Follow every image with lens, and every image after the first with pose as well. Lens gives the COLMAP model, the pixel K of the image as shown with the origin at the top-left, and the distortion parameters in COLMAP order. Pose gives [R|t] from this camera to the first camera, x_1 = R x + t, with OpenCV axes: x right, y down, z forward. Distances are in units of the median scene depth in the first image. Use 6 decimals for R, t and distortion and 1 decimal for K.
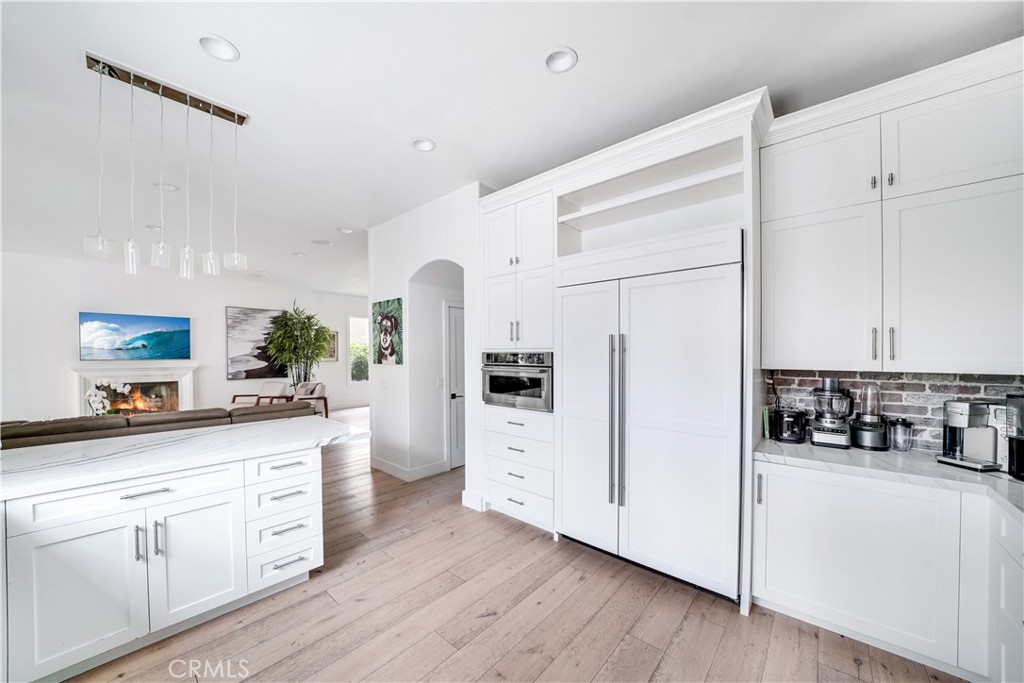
lens RADIAL K [[361.0, 0, 517.8], [0, 361.0, 360.9], [0, 0, 1]] dist [-0.021234, 0.000992]
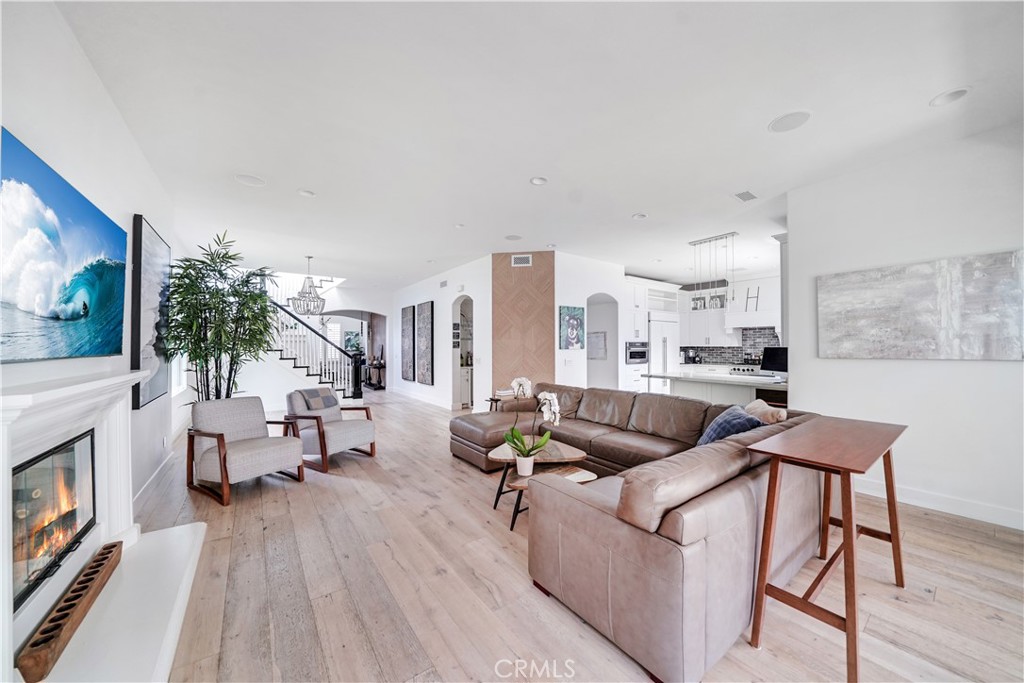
lens RADIAL K [[361.0, 0, 519.5], [0, 361.0, 344.4], [0, 0, 1]] dist [-0.021234, 0.000992]
pose [[0.212404, -0.000351, 0.977182, -1.220323], [0.019606, 0.999800, -0.003903, -0.005688], [-0.976985, 0.019988, 0.212369, 0.582878]]
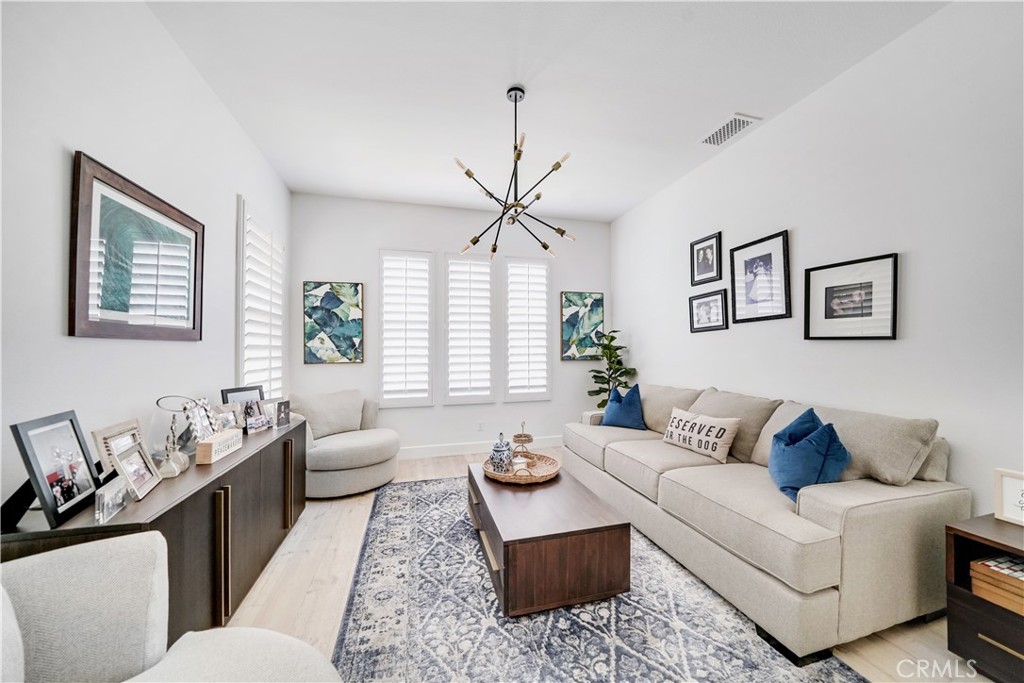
lens RADIAL K [[361.0, 0, 510.3], [0, 361.0, 343.1], [0, 0, 1]] dist [-0.021234, 0.000992]
pose [[0.566617, 0.013317, 0.823874, 0.245019], [0.026414, 0.999062, -0.034315, -0.006800], [-0.823558, 0.041205, 0.565733, 1.898260]]
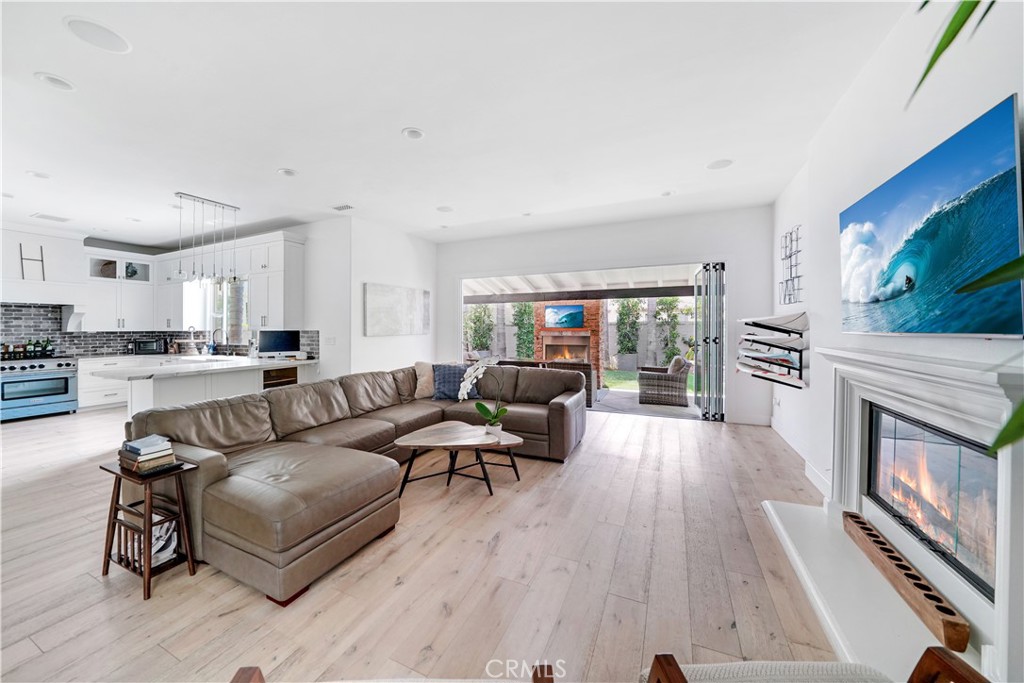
lens RADIAL K [[361.0, 0, 494.3], [0, 361.0, 332.0], [0, 0, 1]] dist [-0.021234, 0.000992]
pose [[-0.966777, 0.006041, -0.255551, -0.669731], [-0.001009, 0.999623, 0.027445, -0.011775], [0.255620, 0.026791, -0.966406, 1.140304]]
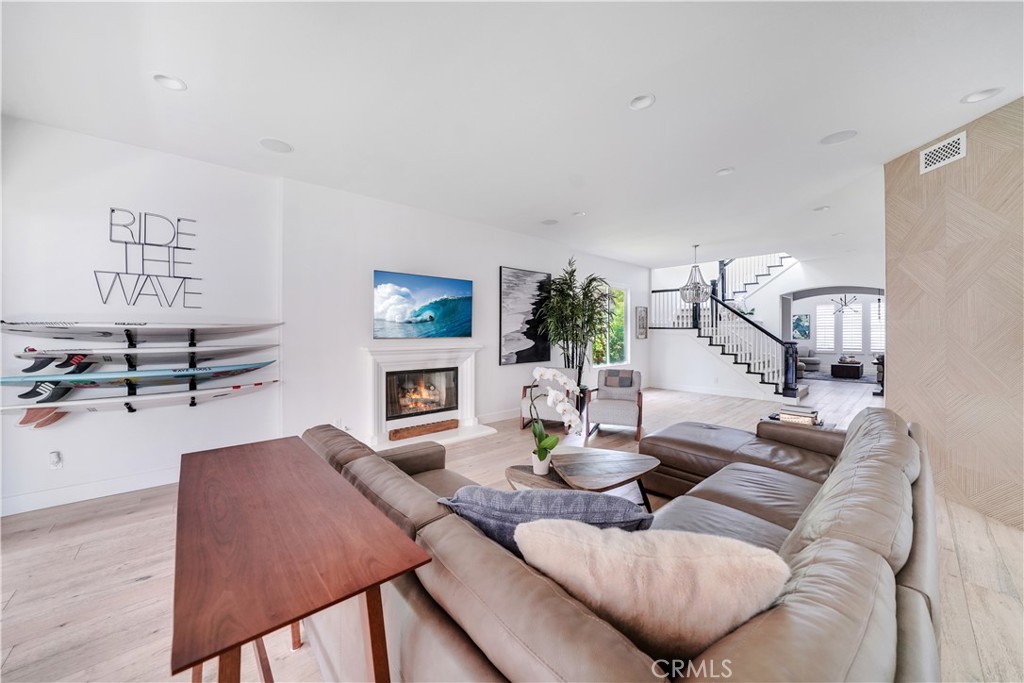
lens RADIAL K [[361.0, 0, 517.4], [0, 361.0, 337.1], [0, 0, 1]] dist [-0.021234, 0.000992]
pose [[0.992615, -0.002924, -0.121274, -0.770961], [0.001888, 0.999961, -0.008658, 0.002842], [0.121294, 0.008365, 0.992581, 0.278771]]
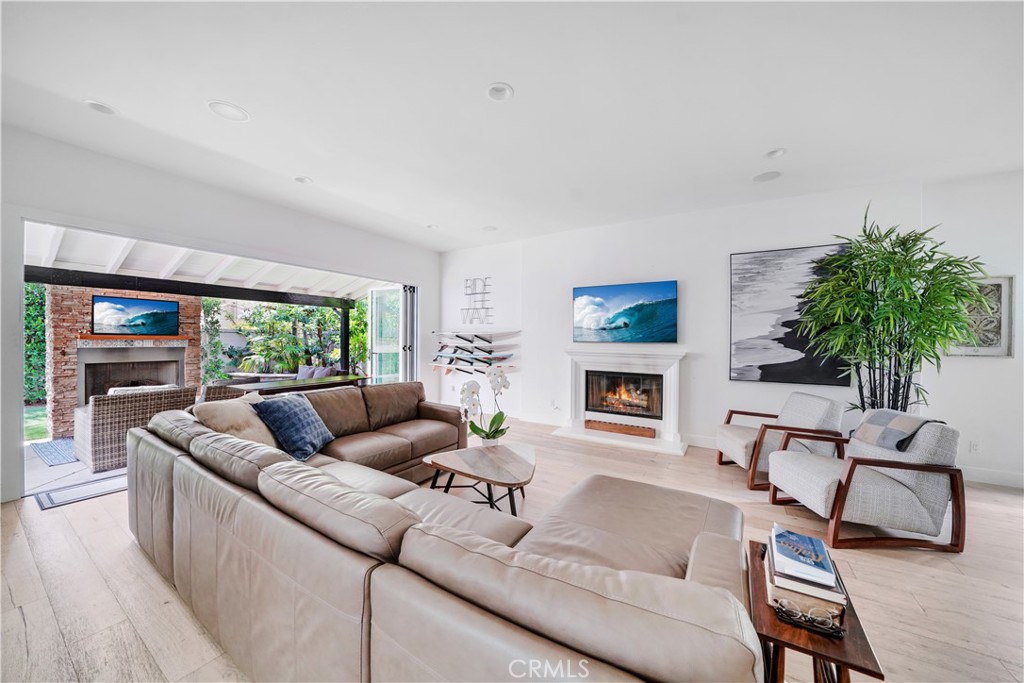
lens RADIAL K [[361.0, 0, 512.0], [0, 361.0, 340.9], [0, 0, 1]] dist [-0.021234, 0.000992]
pose [[0.154973, 0.010476, -0.987863, -0.324943], [-0.026893, 0.999618, 0.006382, -0.004916], [0.987553, 0.025578, 0.155196, 0.621315]]
